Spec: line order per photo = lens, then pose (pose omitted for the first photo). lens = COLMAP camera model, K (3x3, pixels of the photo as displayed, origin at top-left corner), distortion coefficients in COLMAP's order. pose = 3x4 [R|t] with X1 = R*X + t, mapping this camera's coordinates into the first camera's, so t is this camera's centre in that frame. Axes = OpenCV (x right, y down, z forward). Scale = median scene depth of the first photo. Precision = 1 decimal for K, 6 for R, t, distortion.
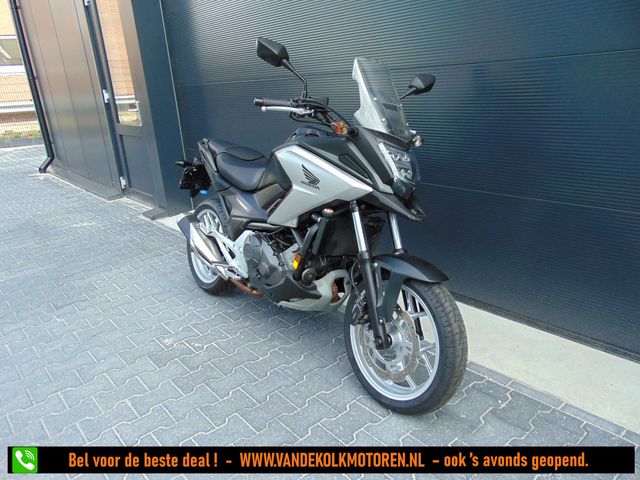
lens RADIAL K [[474.8, 0, 318.8], [0, 474.8, 237.9], [0, 0, 1]] dist [-0.025037, 0.054236]
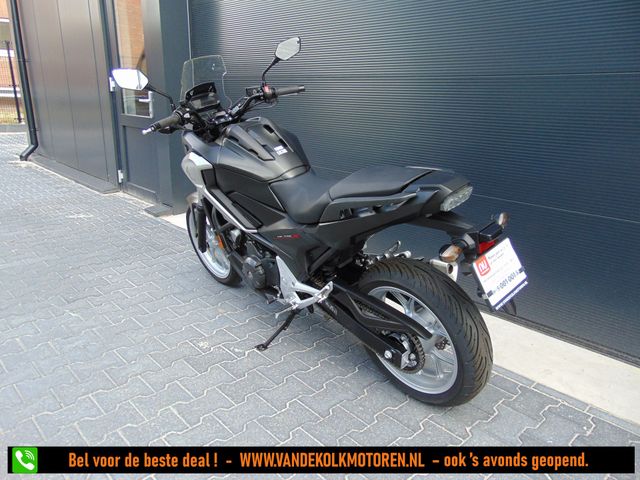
lens RADIAL K [[474.8, 0, 320.0], [0, 474.8, 241.0], [0, 0, 1]] dist [-0.025037, 0.054236]
pose [[0.994791, 0.072326, 0.071826, -0.188106], [-0.070219, 0.997036, -0.031451, 0.034521], [-0.073887, 0.026244, 0.996921, 0.073433]]
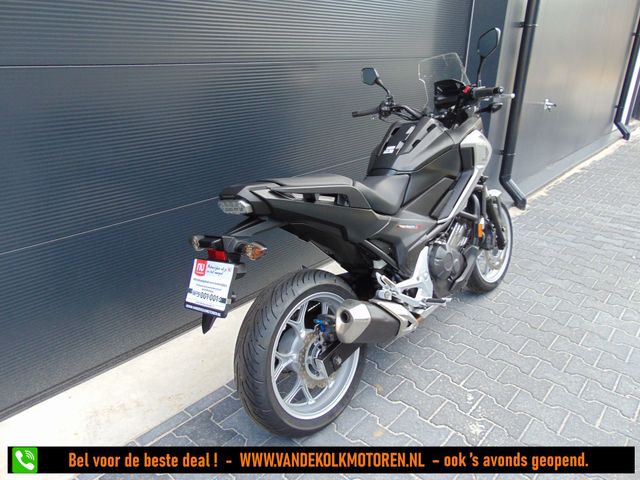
lens RADIAL K [[474.8, 0, 318.3], [0, 474.8, 240.0], [0, 0, 1]] dist [-0.025037, 0.054236]
pose [[-0.141745, -0.316981, 0.937780, -0.938636], [0.312002, 0.884754, 0.346216, -0.392673], [-0.939448, 0.341663, -0.026511, 1.232607]]
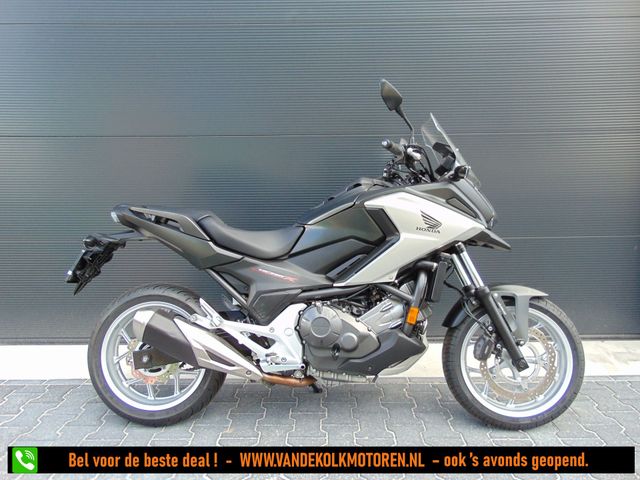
lens RADIAL K [[474.8, 0, 318.7], [0, 474.8, 239.3], [0, 0, 1]] dist [-0.025037, 0.054236]
pose [[0.653693, -0.065062, 0.753958, -0.747166], [0.208717, 0.973156, -0.096983, -0.037928], [-0.727408, 0.220761, 0.649724, 0.439920]]
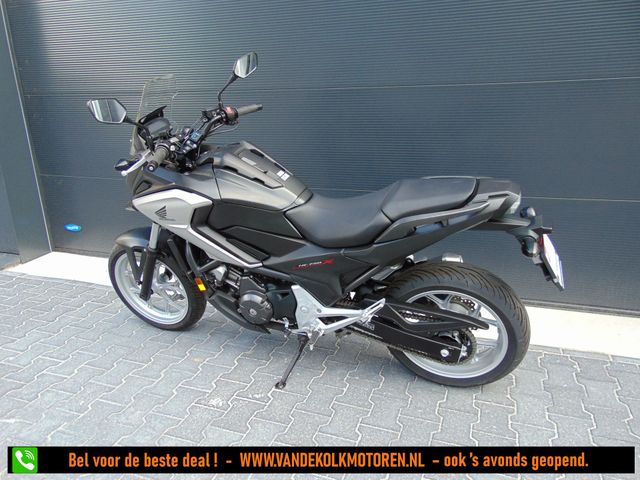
lens RADIAL K [[474.8, 0, 320.5], [0, 474.8, 240.6], [0, 0, 1]] dist [-0.025037, 0.054236]
pose [[0.865260, -0.103091, 0.490610, -0.571629], [0.126402, 0.991873, -0.014506, -0.021958], [-0.485127, 0.074566, 0.871259, 0.204943]]
